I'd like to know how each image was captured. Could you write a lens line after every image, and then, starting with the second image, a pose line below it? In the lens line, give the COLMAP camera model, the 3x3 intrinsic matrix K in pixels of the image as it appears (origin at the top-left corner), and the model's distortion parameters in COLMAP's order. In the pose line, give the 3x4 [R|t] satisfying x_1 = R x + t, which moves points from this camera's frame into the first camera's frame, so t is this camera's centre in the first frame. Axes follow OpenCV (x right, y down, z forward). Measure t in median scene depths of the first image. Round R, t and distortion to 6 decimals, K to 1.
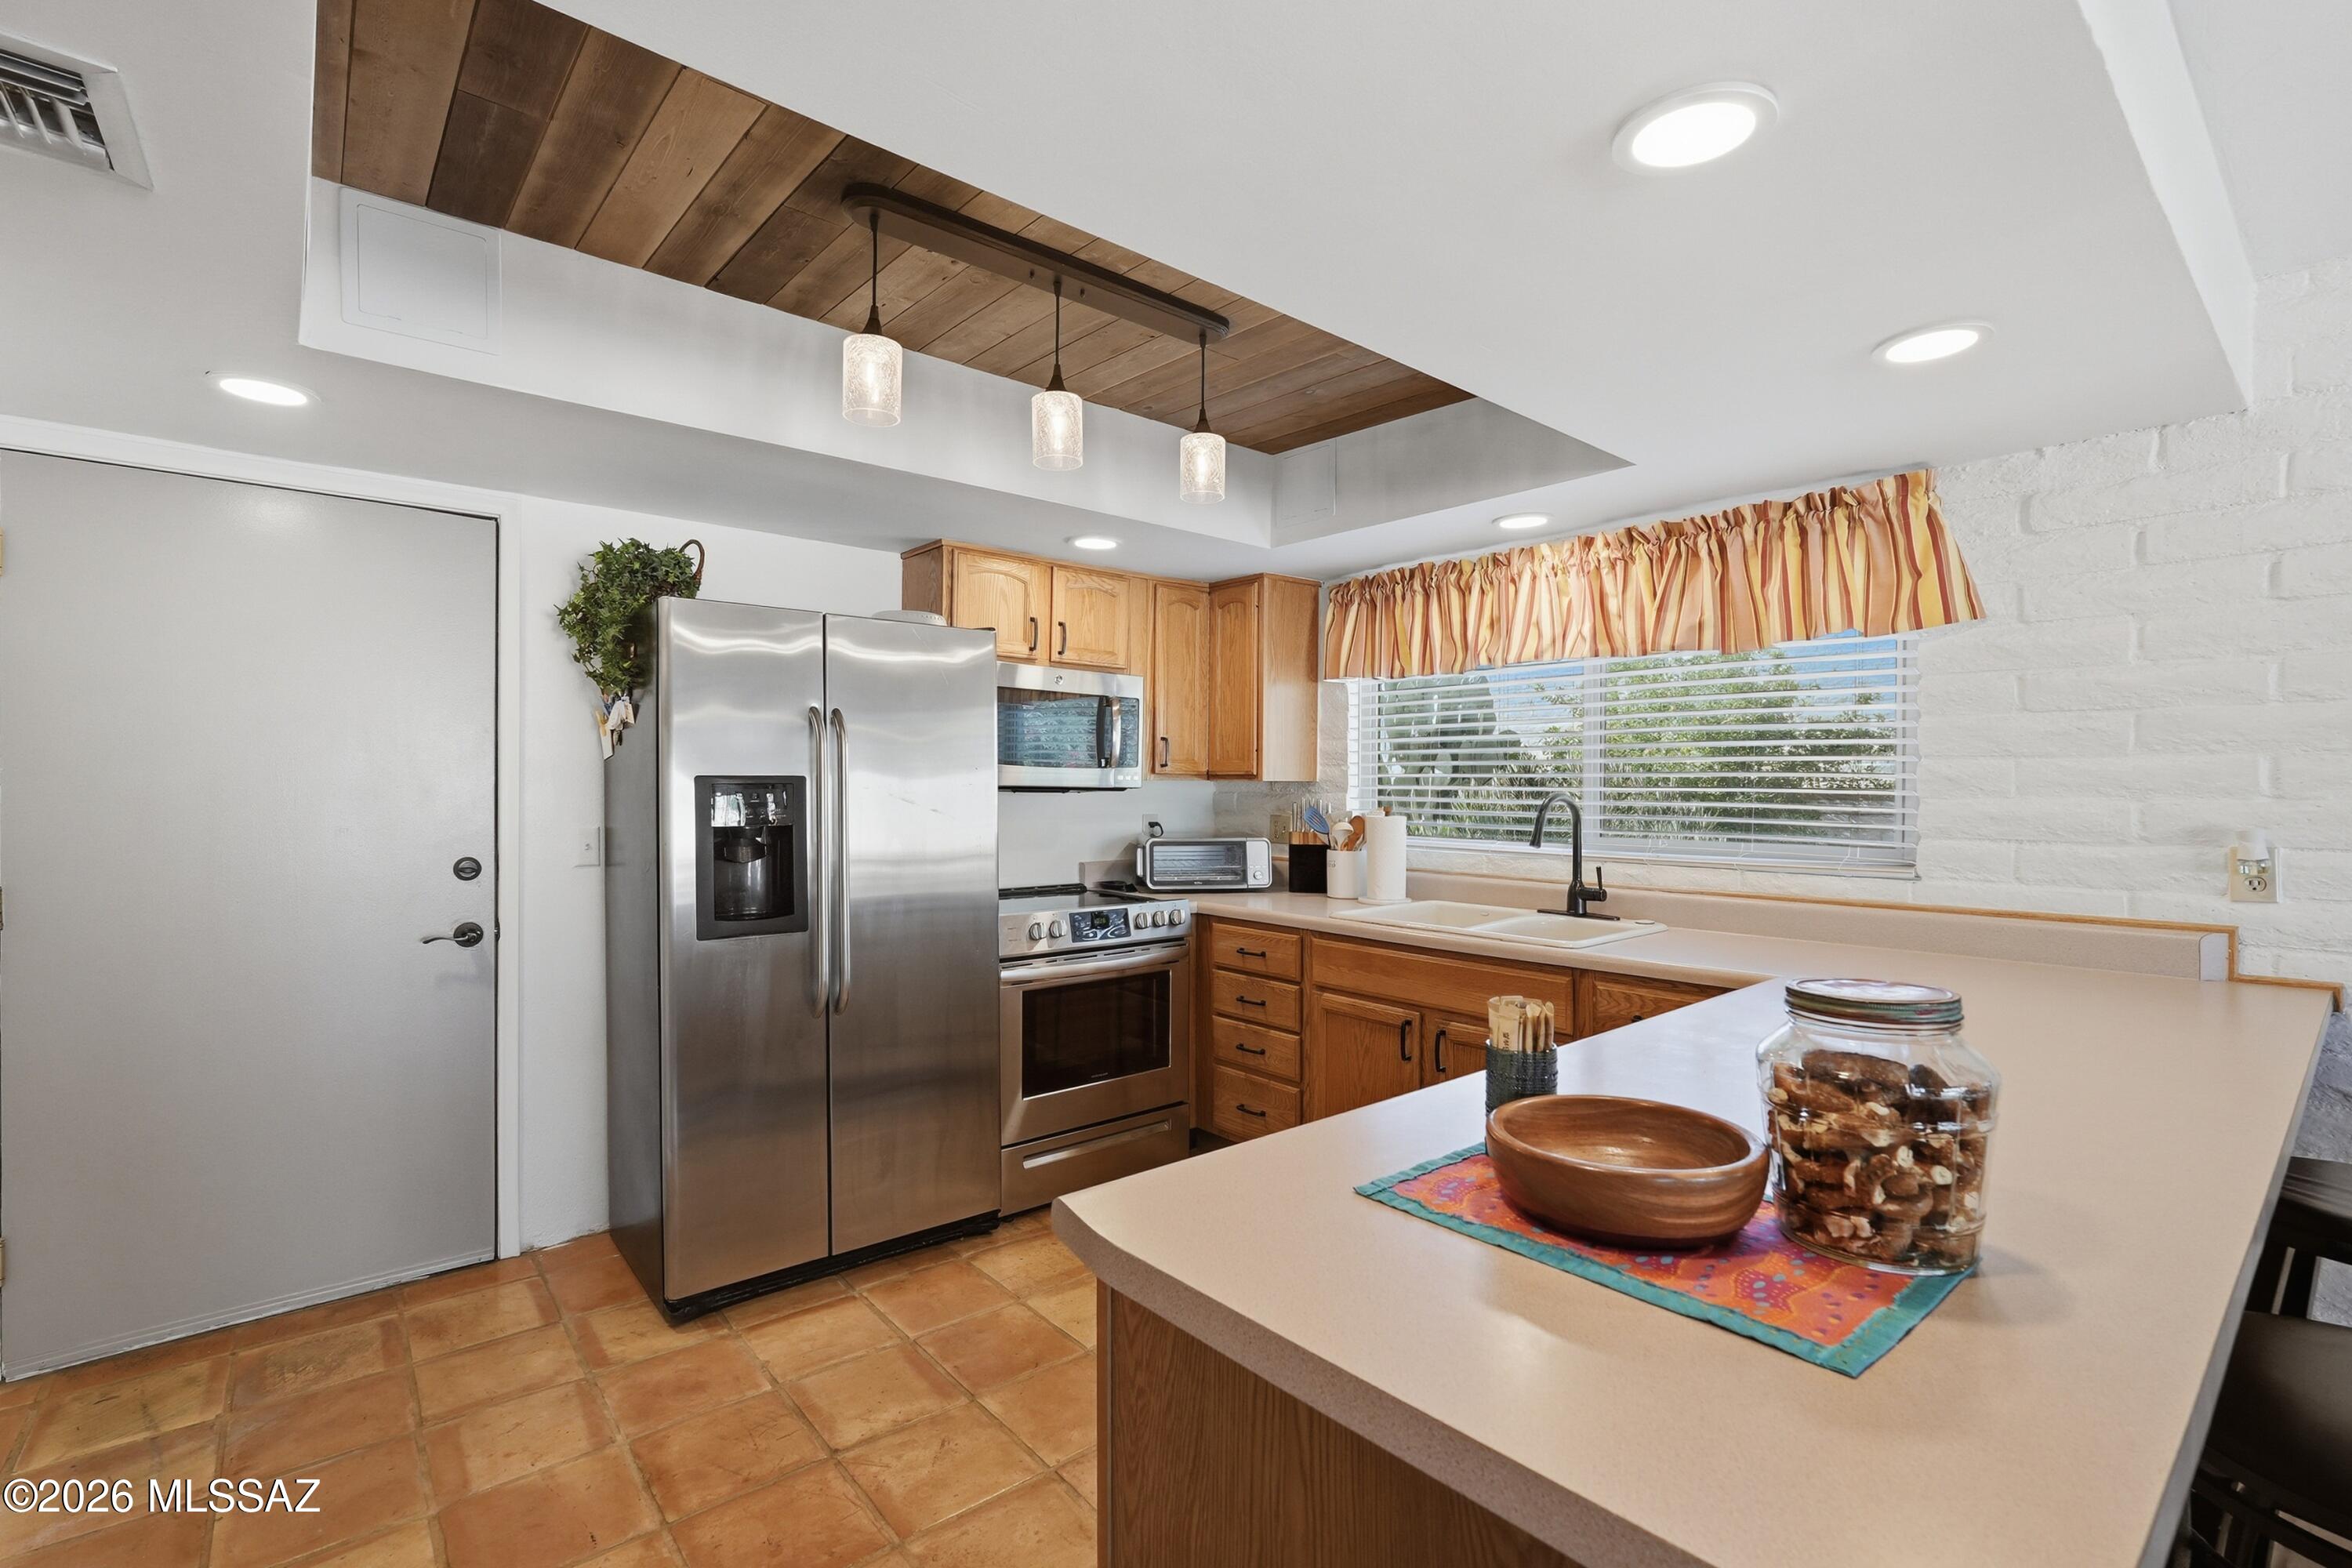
lens RADIAL K [[1040.8, 0, 1176.0], [0, 1040.8, 784.0], [0, 0, 1]] dist [-0.018228, 0.007888]
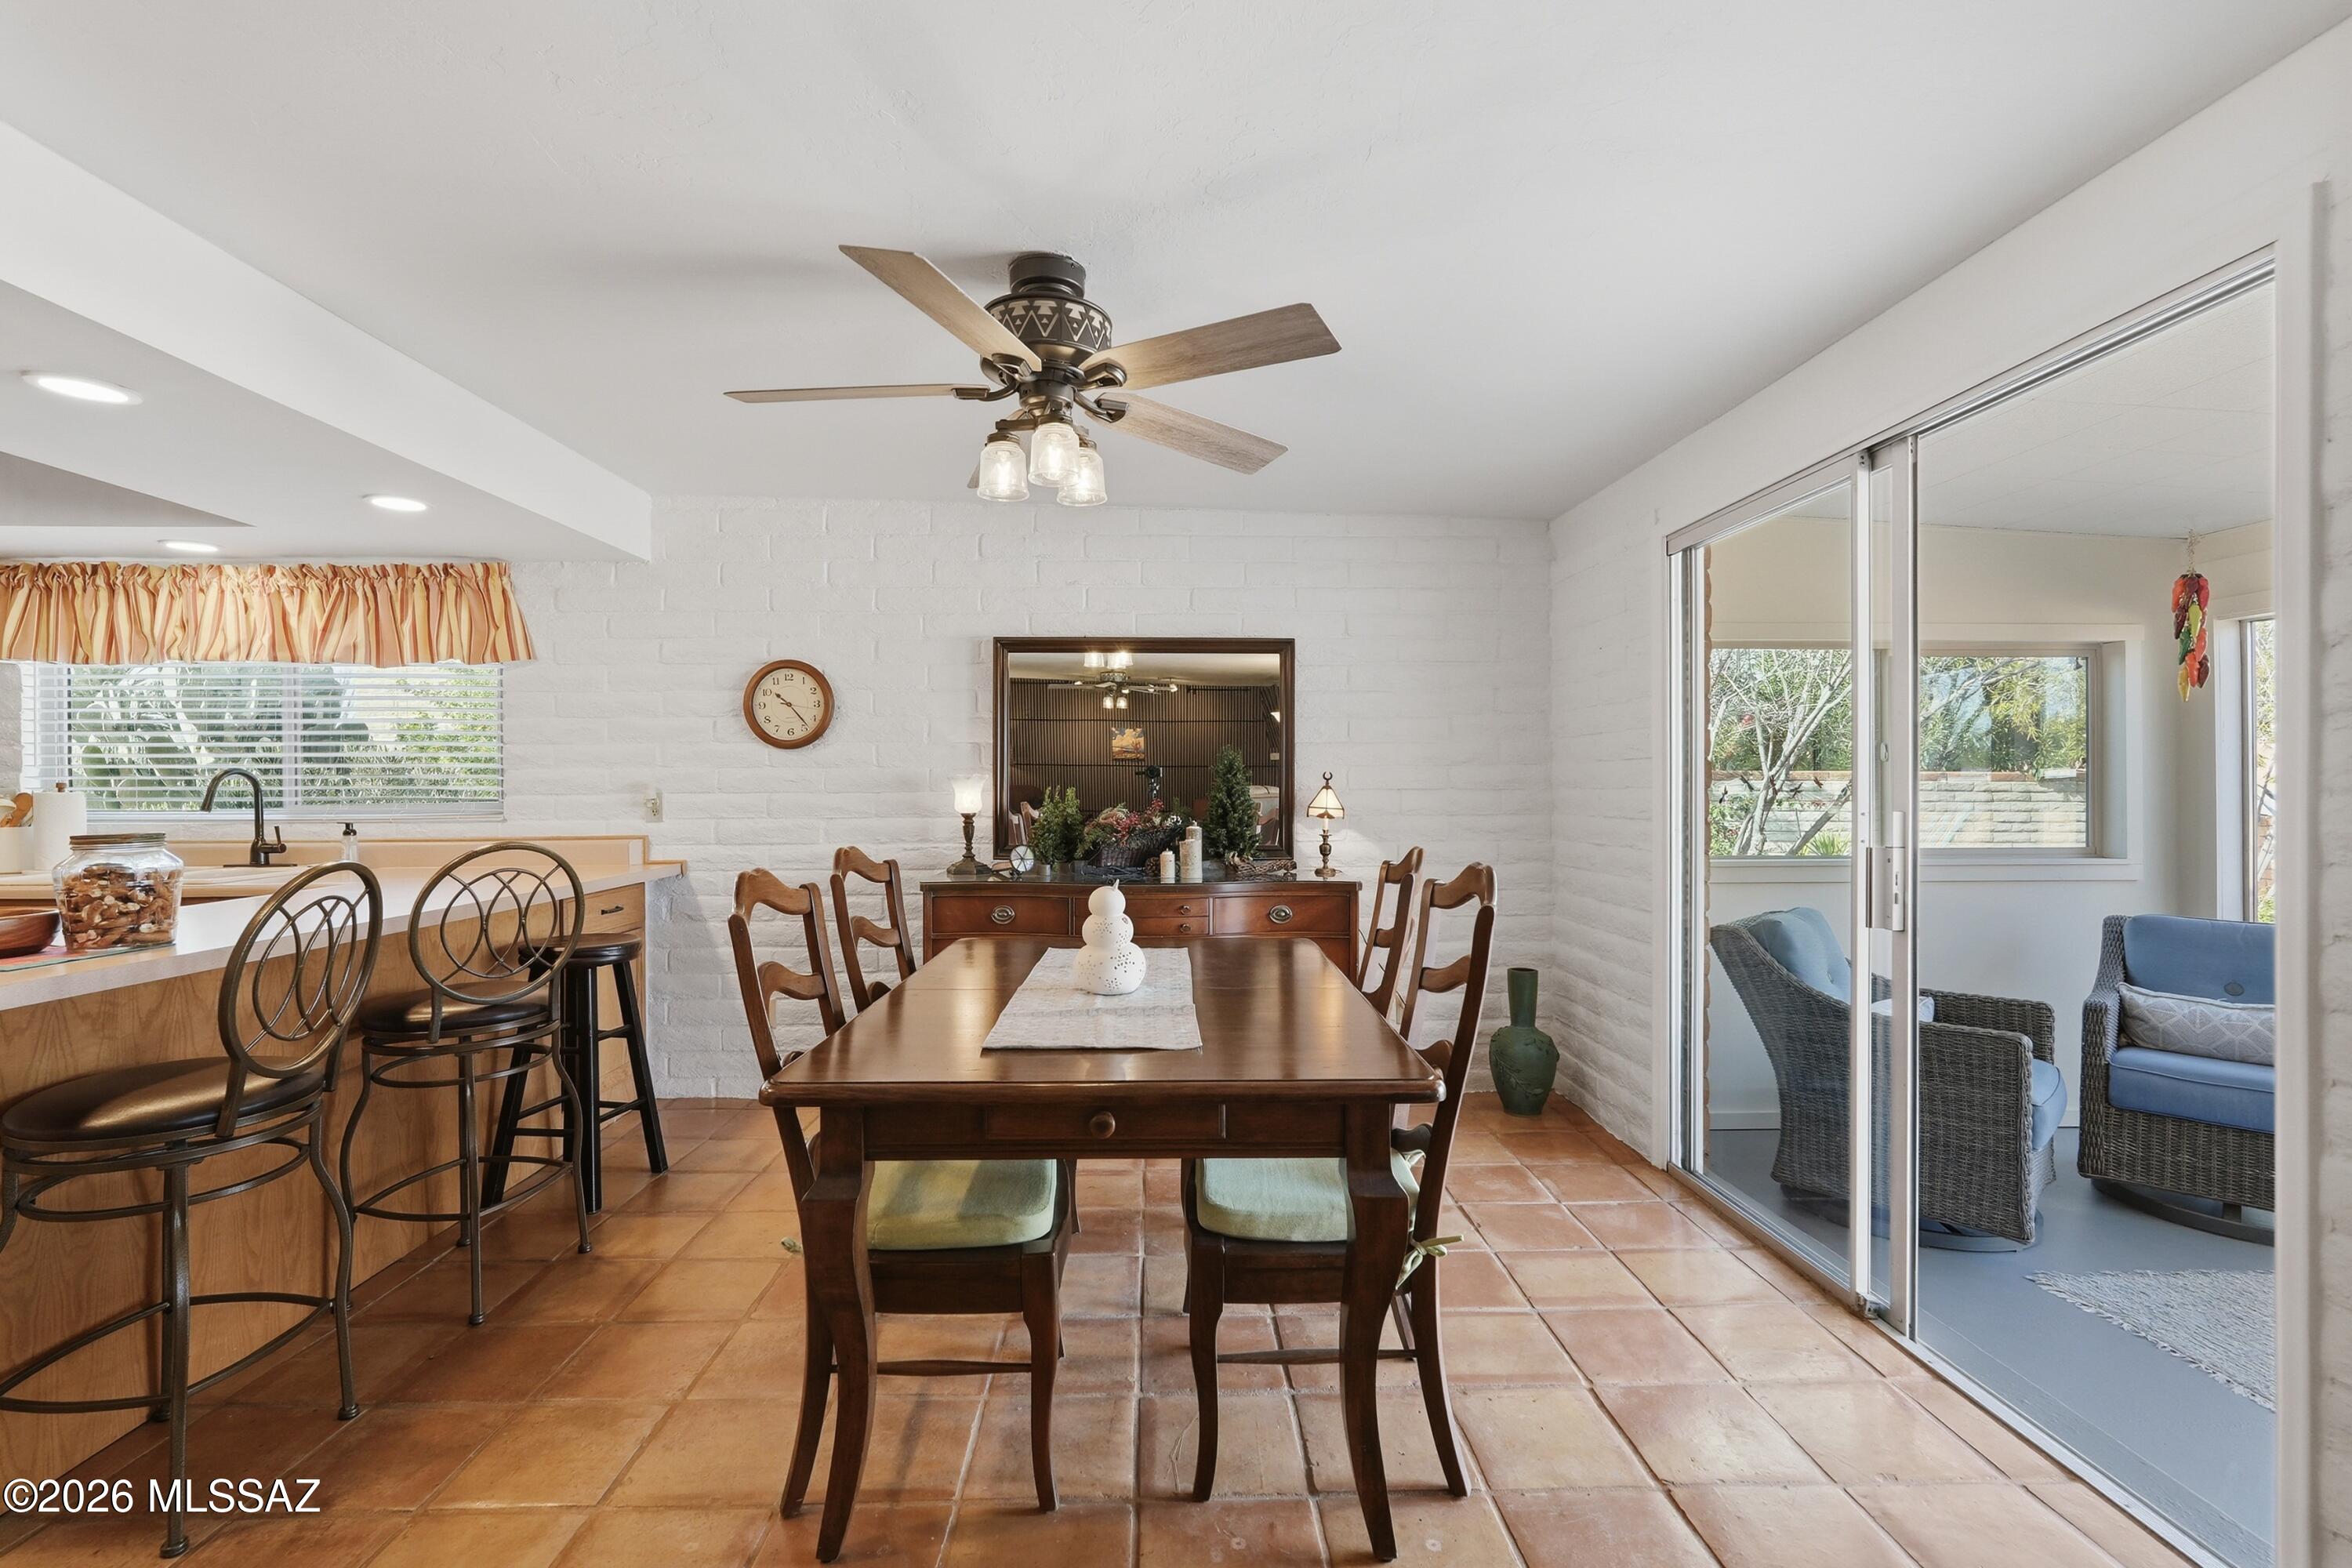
lens RADIAL K [[1040.8, 0, 1176.0], [0, 1040.8, 784.0], [0, 0, 1]] dist [-0.018228, 0.007888]
pose [[0.626939, -0.008539, 0.779022, 0.114192], [0.006697, 0.999962, 0.005571, 0.028562], [-0.779040, 0.001725, 0.626972, -0.668625]]
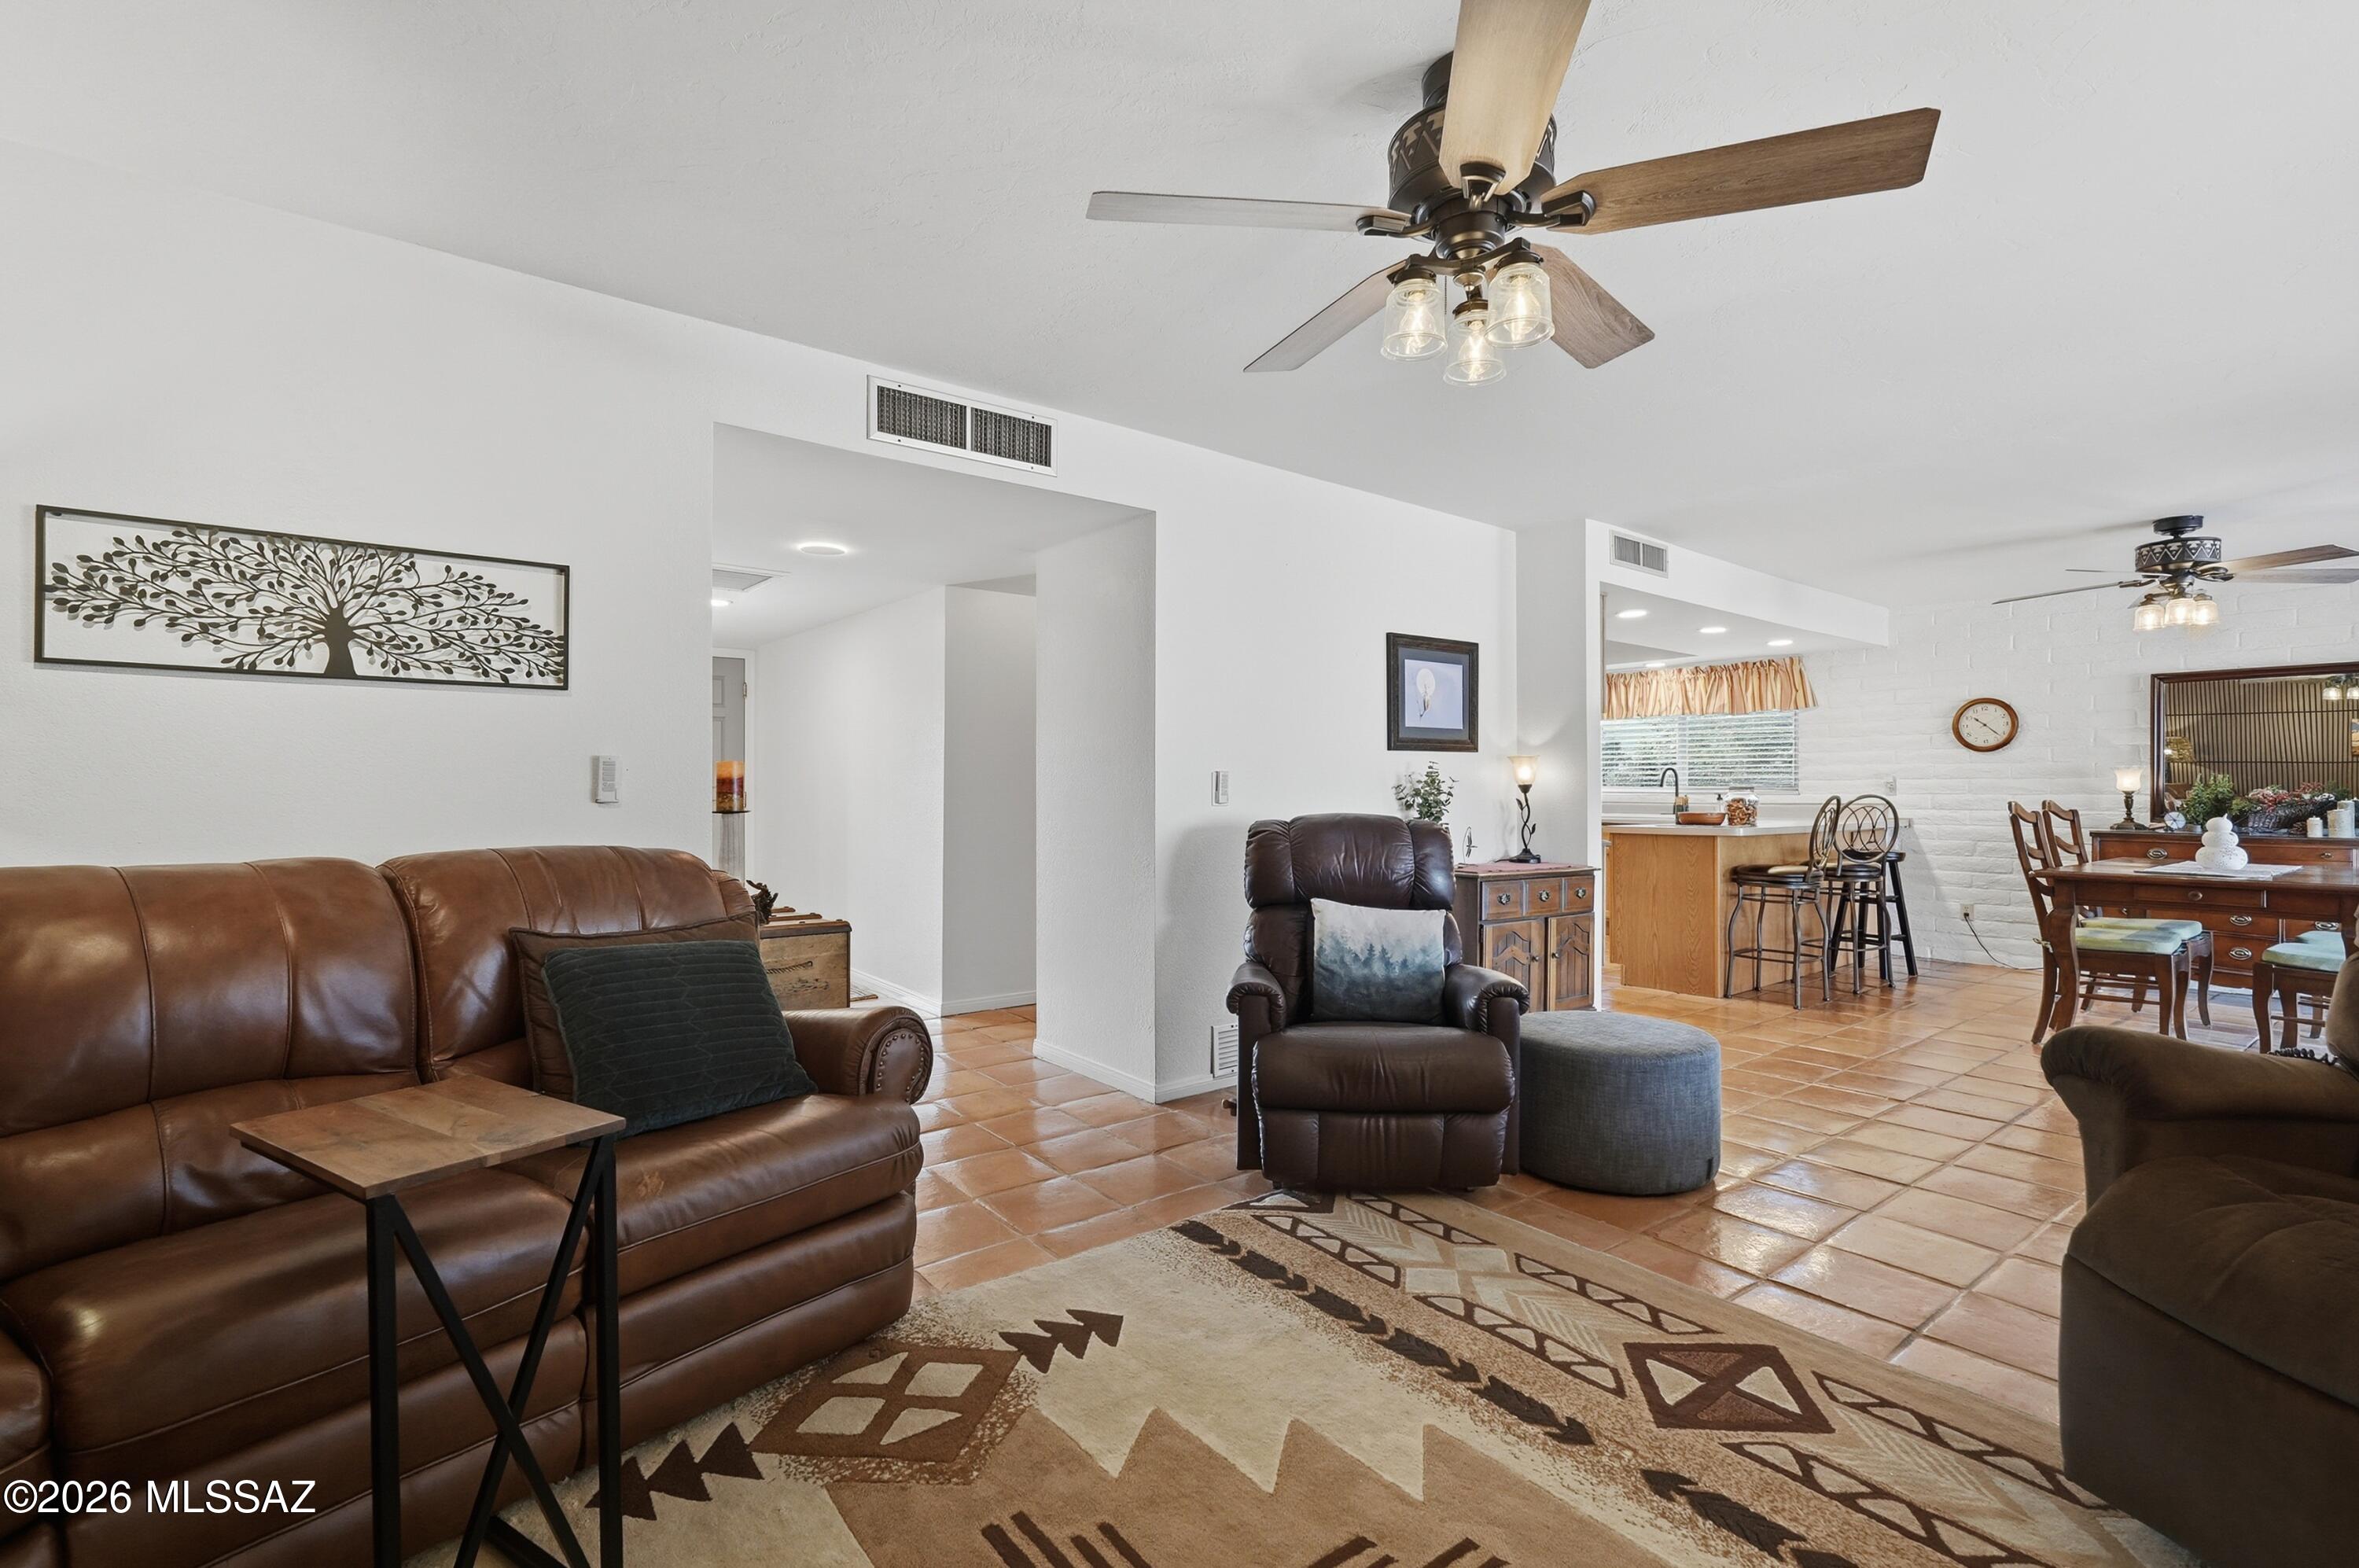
lens RADIAL K [[1043.9, 0, 1179.5], [0, 1043.9, 784.0], [0, 0, 1]] dist [-0.018228, 0.007888]
pose [[0.998795, -0.003320, -0.048956, -0.752964], [0.003059, 0.999981, -0.005414, 0.062358], [0.048973, 0.005258, 0.998786, -1.715886]]
